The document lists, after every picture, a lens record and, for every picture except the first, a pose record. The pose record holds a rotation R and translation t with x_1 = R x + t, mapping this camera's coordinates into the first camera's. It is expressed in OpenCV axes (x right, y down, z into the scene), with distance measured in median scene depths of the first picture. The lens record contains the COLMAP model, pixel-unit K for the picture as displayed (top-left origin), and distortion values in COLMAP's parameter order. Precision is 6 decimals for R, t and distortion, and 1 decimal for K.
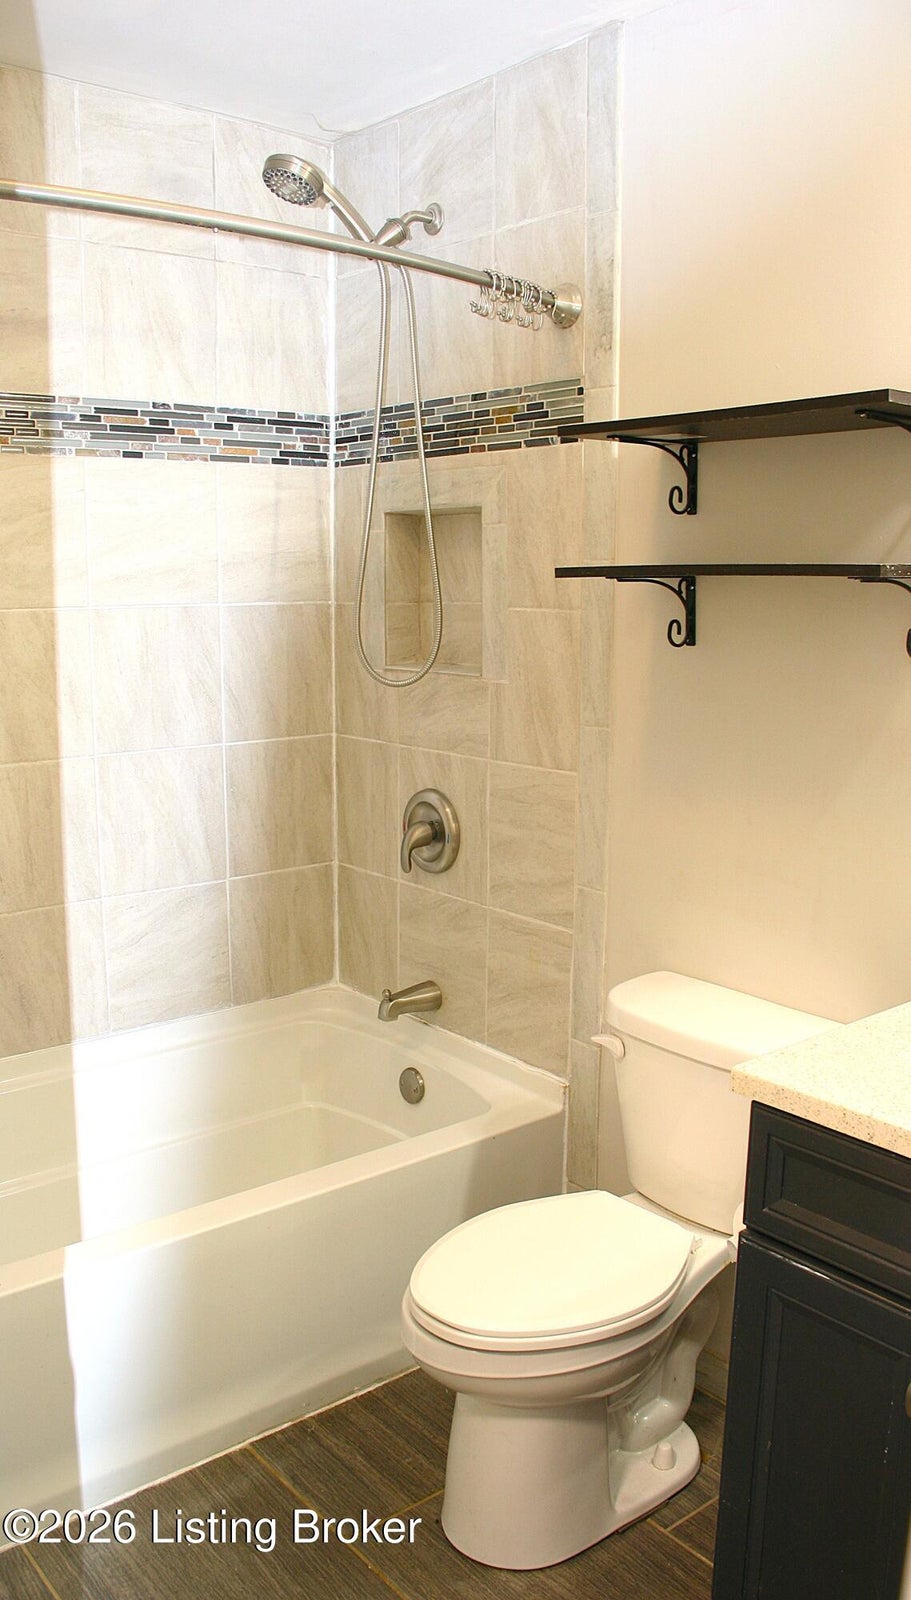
lens RADIAL K [[1338.5, 0, 455.5], [0, 1338.5, 800.0], [0, 0, 1]] dist [-0.164951, 0.094657]
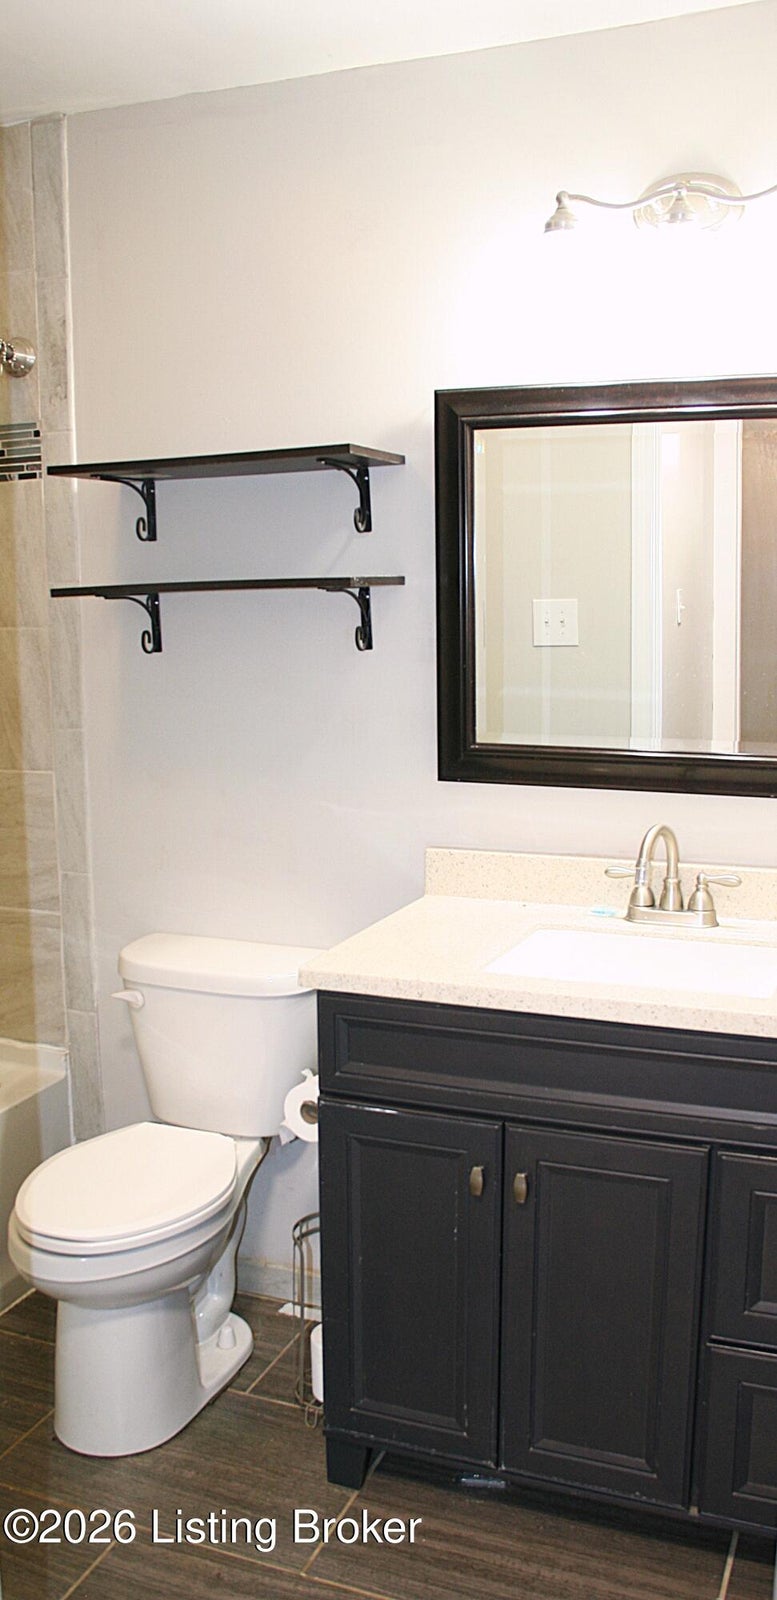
lens RADIAL K [[1373.6, 0, 388.5], [0, 1373.6, 800.0], [0, 0, 1]] dist [-0.147530, 0.007732]
pose [[0.872318, -0.088950, 0.480779, -0.237513], [0.098228, 0.995147, 0.005891, 0.027204], [-0.478969, 0.042087, 0.876822, -0.153289]]
